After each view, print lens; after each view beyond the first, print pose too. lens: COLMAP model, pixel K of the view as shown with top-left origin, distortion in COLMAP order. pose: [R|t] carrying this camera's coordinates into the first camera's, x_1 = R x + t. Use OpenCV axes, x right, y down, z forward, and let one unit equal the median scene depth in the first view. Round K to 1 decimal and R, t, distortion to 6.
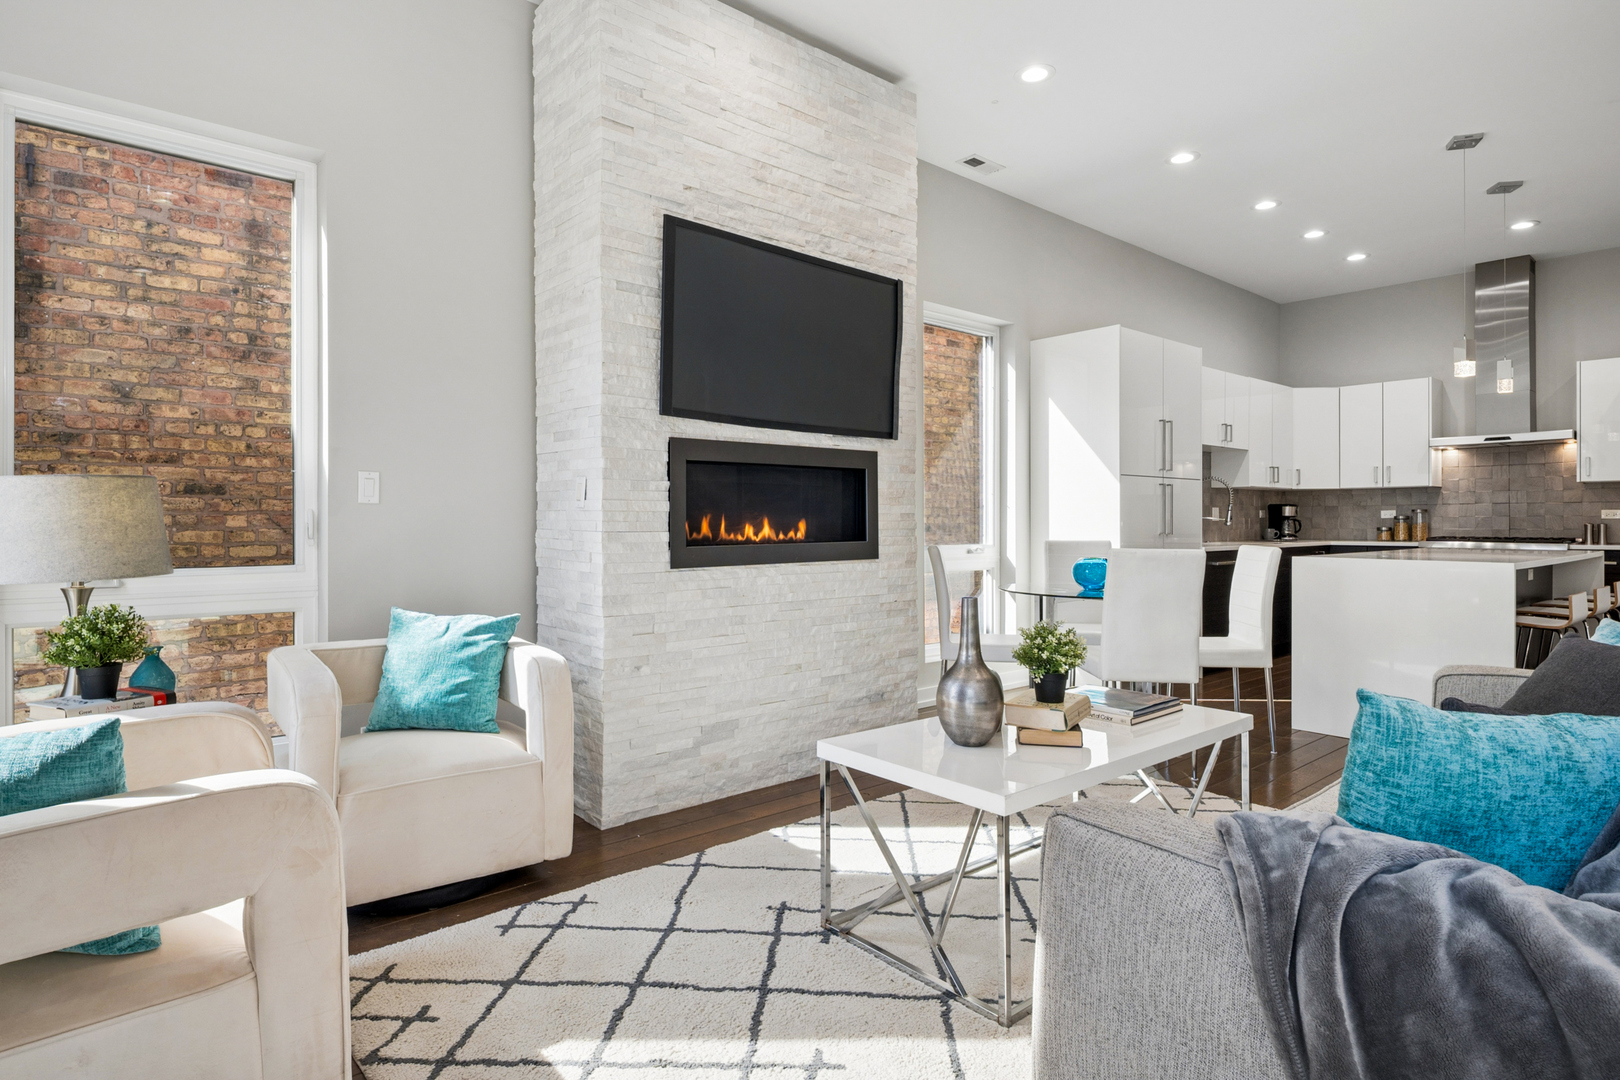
lens RADIAL K [[856.4, 0, 803.3], [0, 856.4, 520.0], [0, 0, 1]] dist [0.022599, -0.018439]
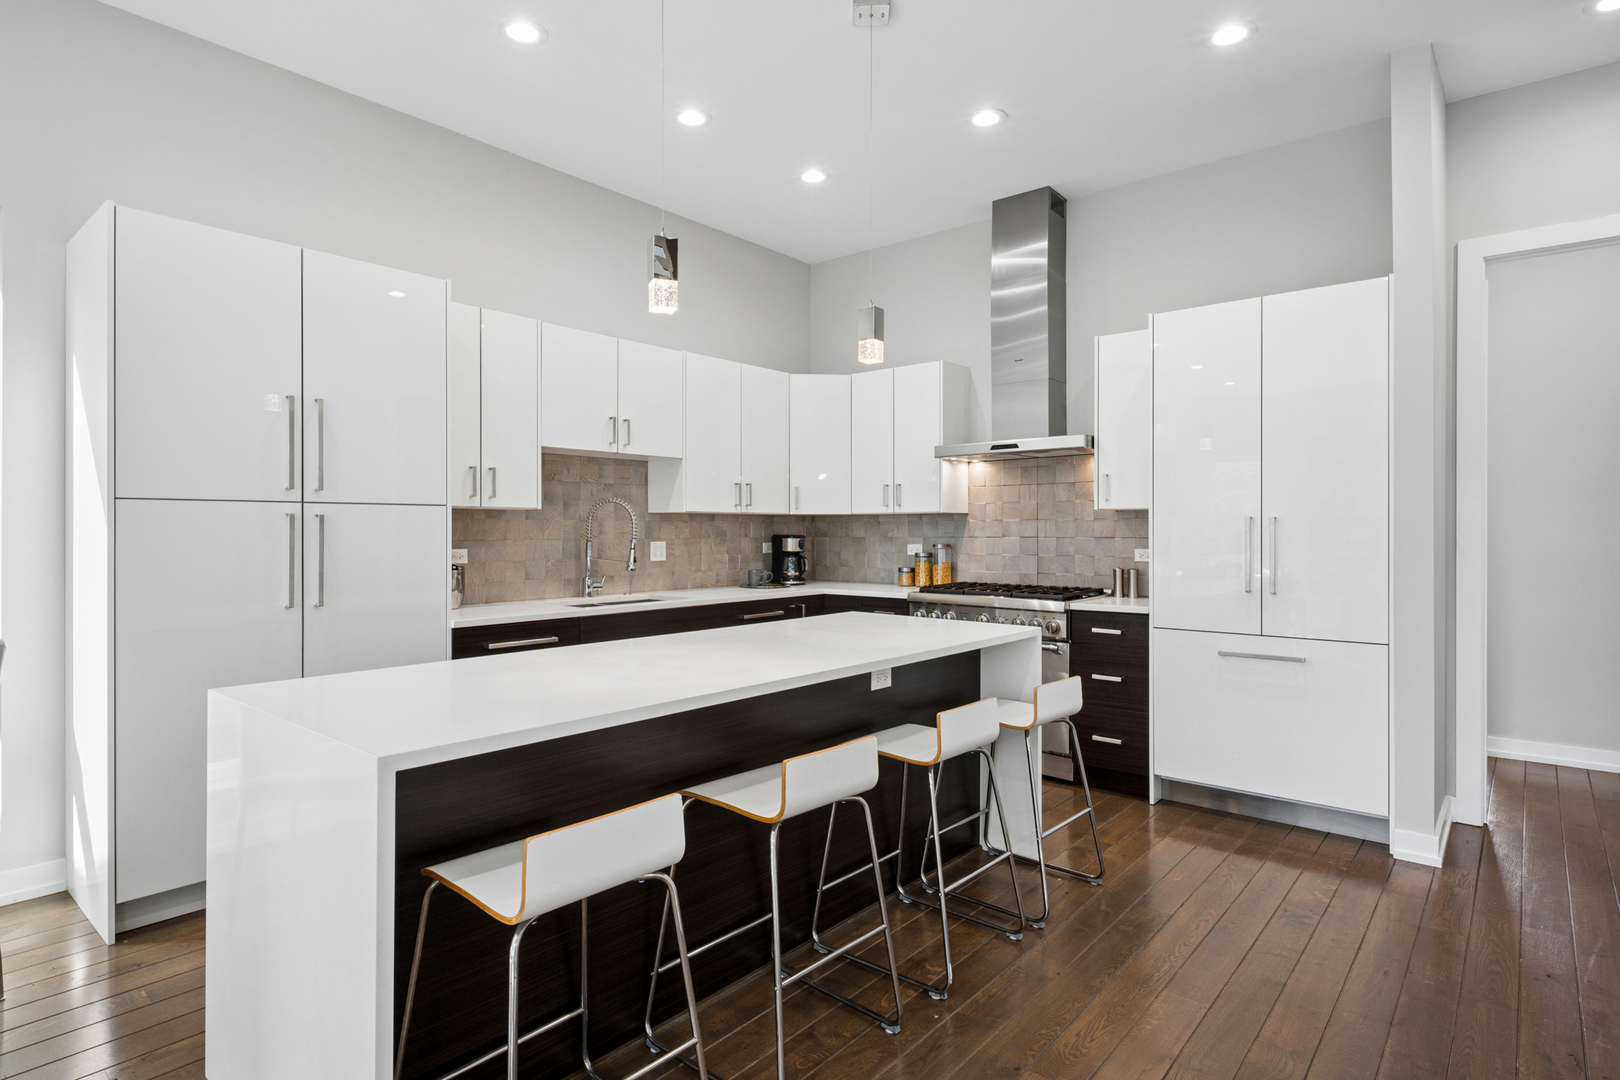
lens RADIAL K [[843.5, 0, 784.4], [0, 843.5, 529.3], [0, 0, 1]] dist [0.011458, -0.011458]
pose [[0.989131, 0.000602, 0.147034, 0.865129], [-0.000502, 1.000000, -0.000715, -0.043556], [-0.147034, 0.000633, 0.989131, 0.566293]]
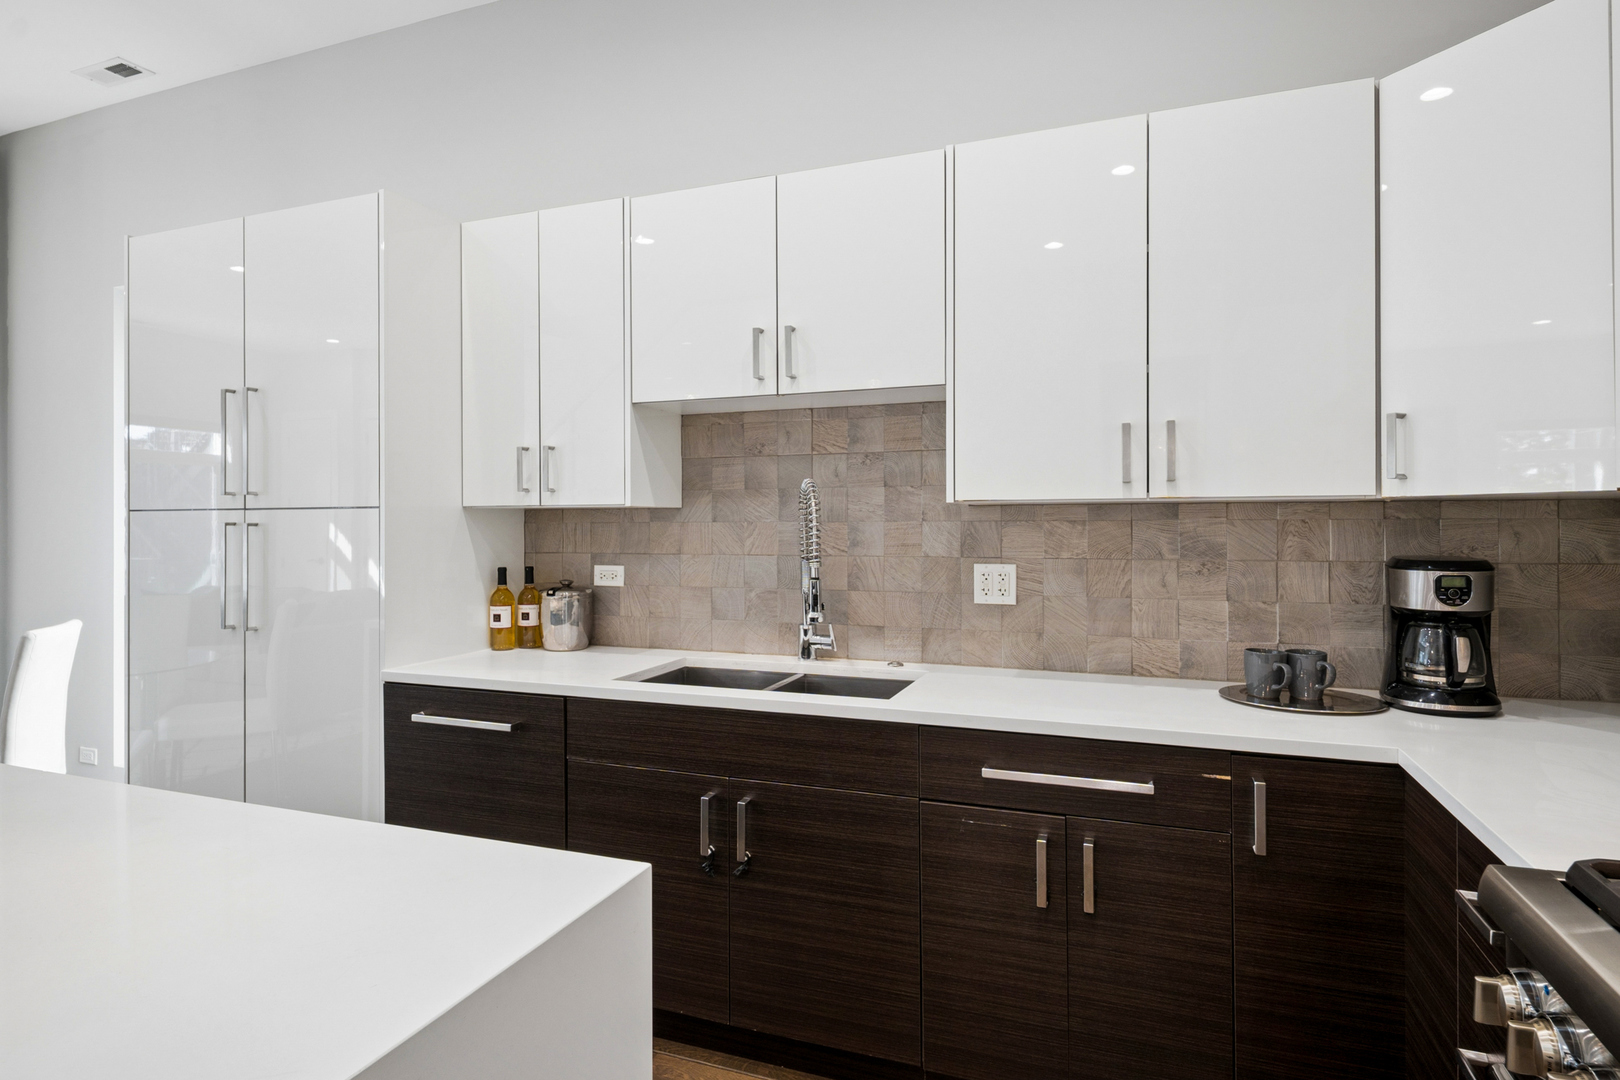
lens RADIAL K [[867.9, 0, 793.0], [0, 867.9, 520.1], [0, 0, 1]] dist [0.009327, -0.001183]
pose [[0.467129, -0.003321, -0.884183, 1.331028], [0.002743, 0.999994, -0.002307, -0.056091], [0.884185, -0.001348, 0.467135, 1.395388]]
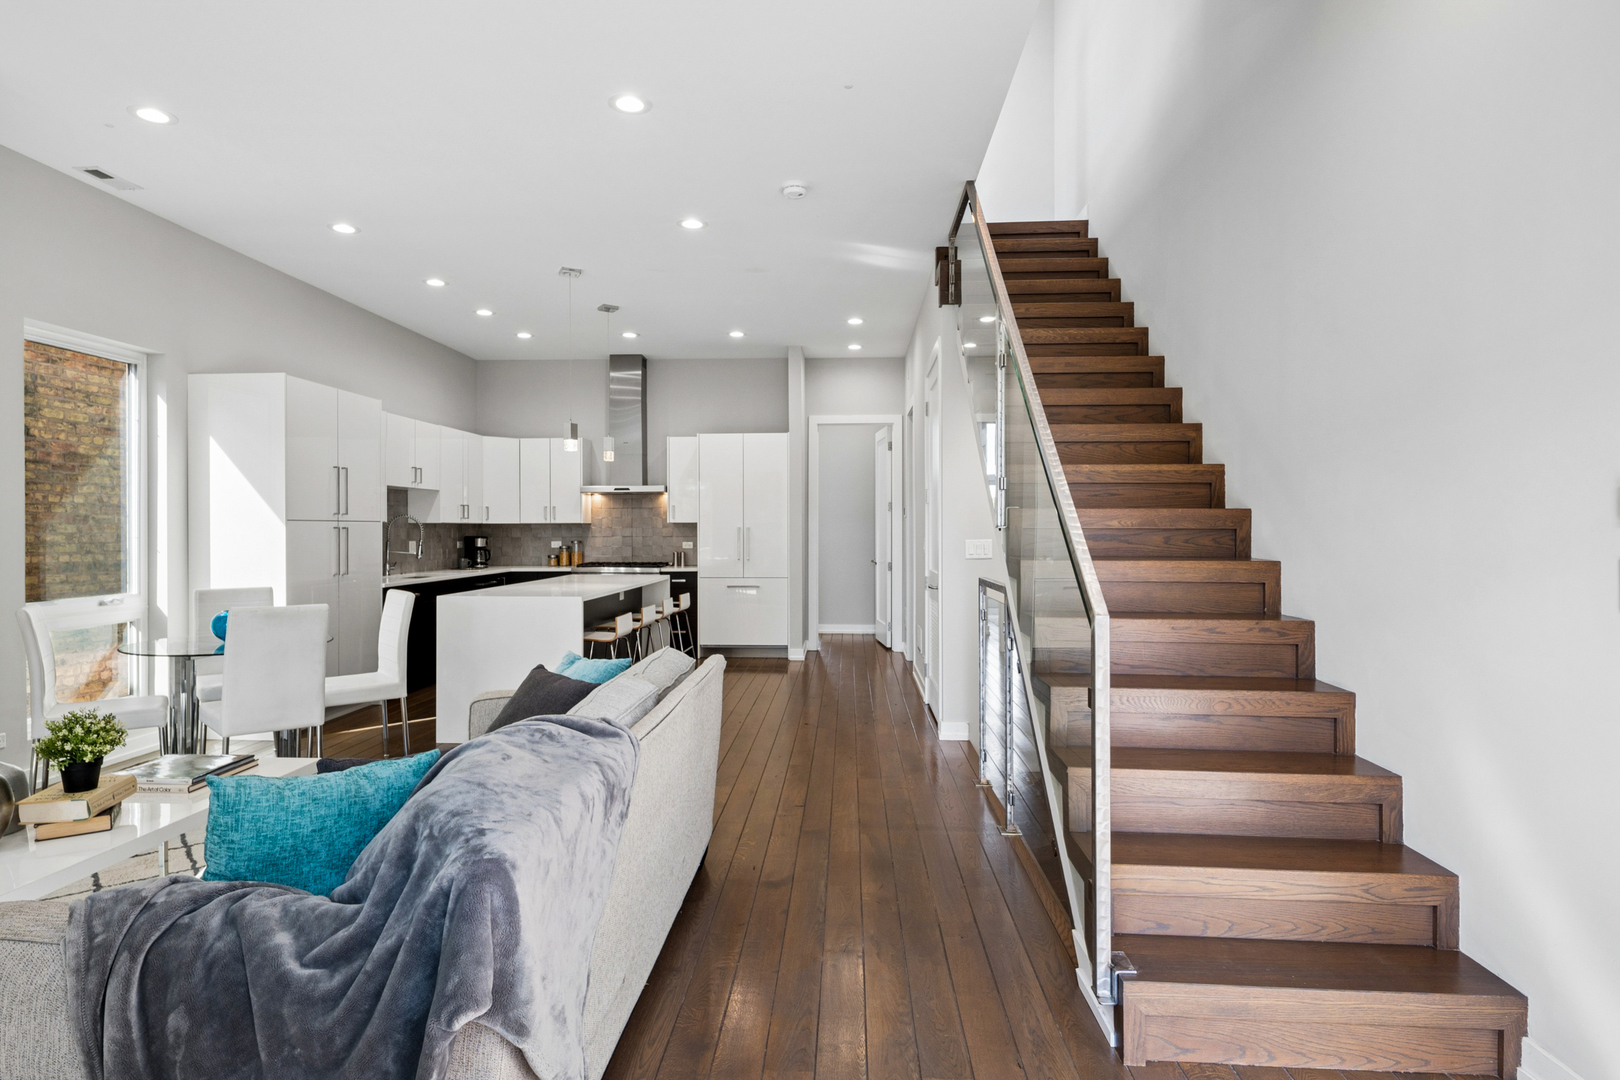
lens RADIAL K [[843.5, 0, 784.4], [0, 843.5, 529.3], [0, 0, 1]] dist [0.011458, -0.011458]
pose [[0.703317, -0.000180, 0.710876, 0.089631], [0.000778, 1.000000, -0.000517, -0.051583], [-0.710876, 0.000917, 0.703317, -0.157686]]
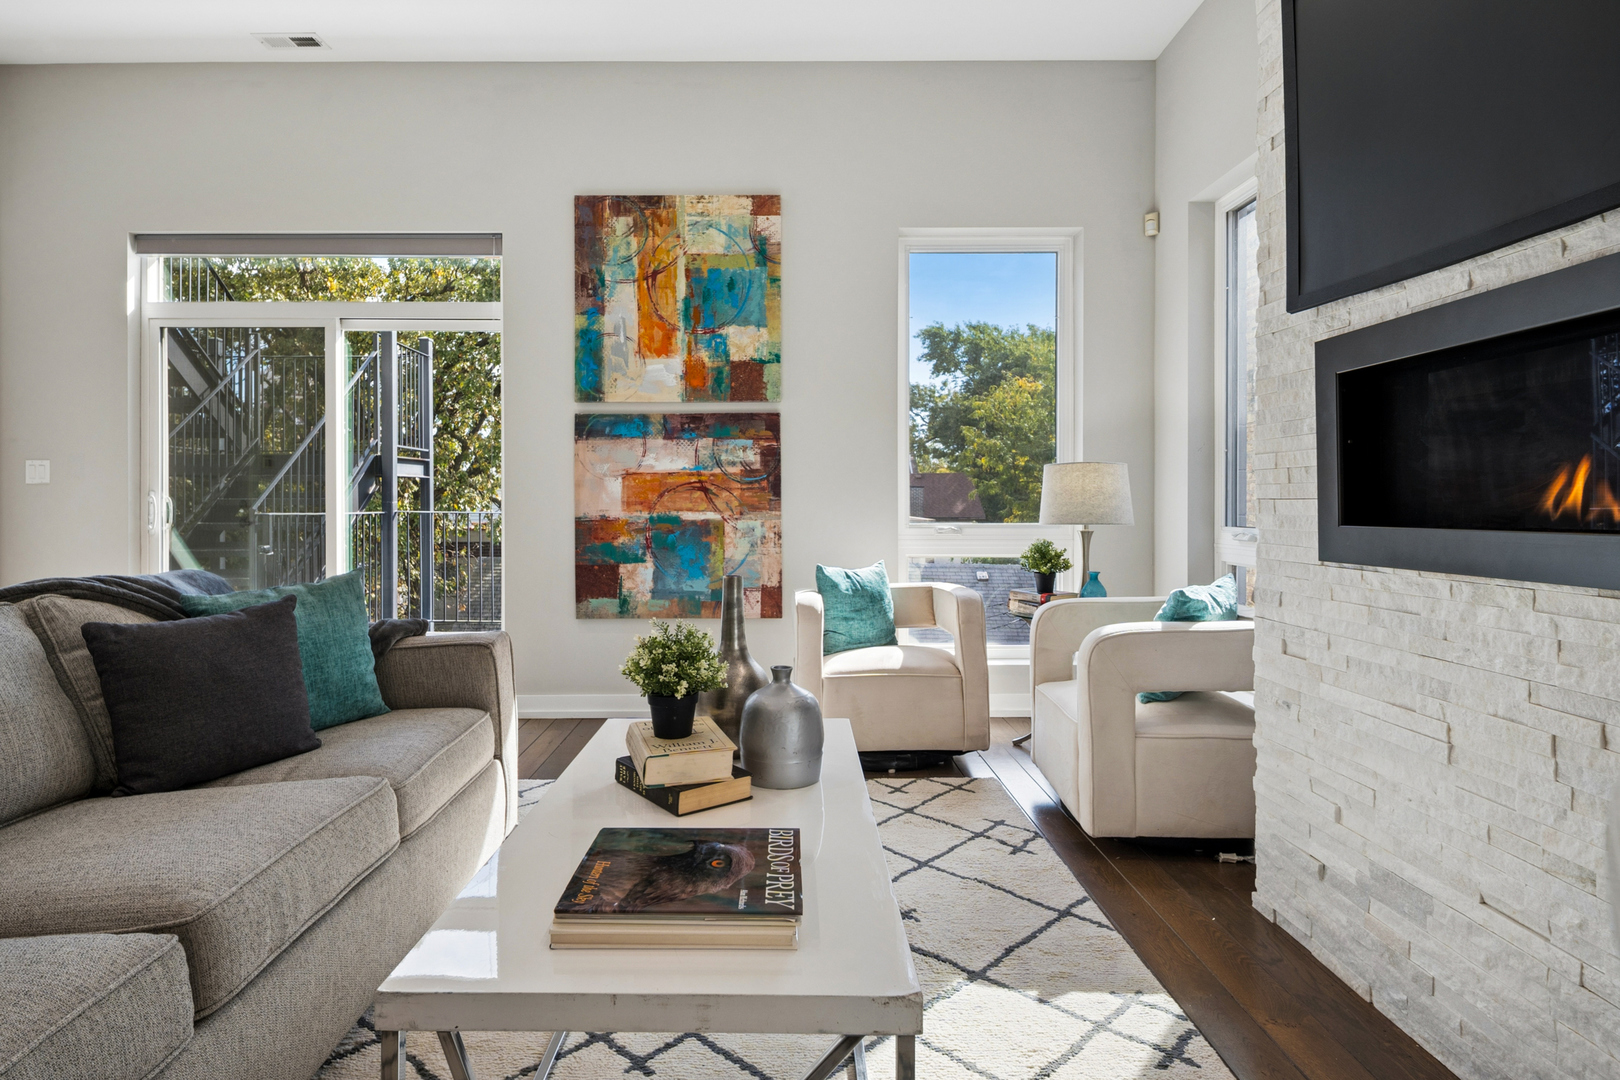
lens RADIAL K [[865.4, 0, 774.2], [0, 865.4, 504.6], [0, 0, 1]] dist [0.023993, -0.019232]
pose [[-0.657266, 0.000797, -0.753658, 0.422045], [-0.000513, 0.999999, 0.001505, 0.012935], [0.753658, 0.001376, -0.657265, 0.842288]]
